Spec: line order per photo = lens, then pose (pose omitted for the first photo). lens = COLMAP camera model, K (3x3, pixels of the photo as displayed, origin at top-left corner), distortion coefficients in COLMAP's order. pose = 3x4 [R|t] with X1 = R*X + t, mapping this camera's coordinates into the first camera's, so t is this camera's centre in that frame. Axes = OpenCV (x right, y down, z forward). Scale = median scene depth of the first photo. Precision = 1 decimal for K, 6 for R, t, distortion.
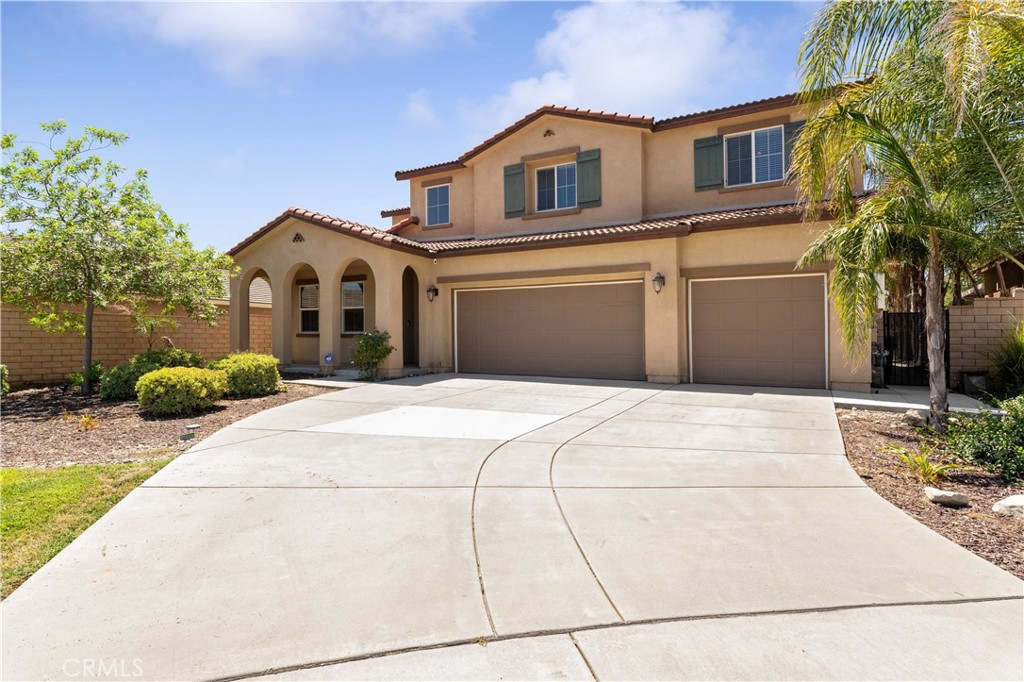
lens RADIAL K [[553.6, 0, 511.4], [0, 553.6, 339.0], [0, 0, 1]] dist [-0.004509, -0.000095]
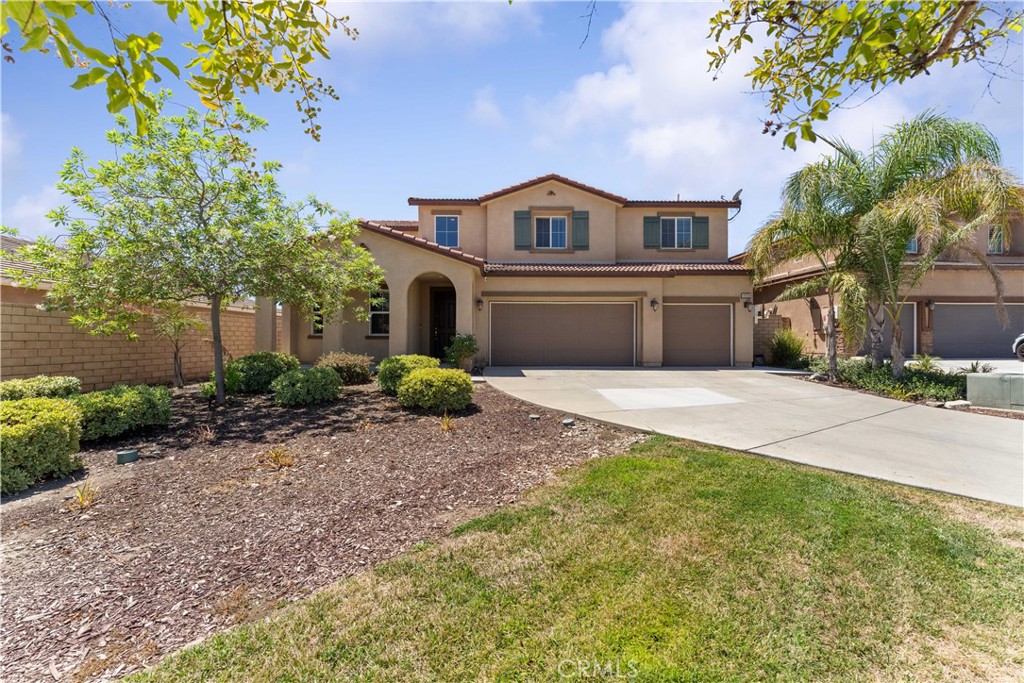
lens RADIAL K [[421.2, 0, 513.4], [0, 421.2, 338.2], [0, 0, 1]] dist [-0.003380, 0.000261]
pose [[0.843237, -0.002516, 0.537536, -0.606978], [0.002757, 0.999996, 0.000355, -0.004668], [-0.537535, 0.001182, 0.843241, 0.154406]]
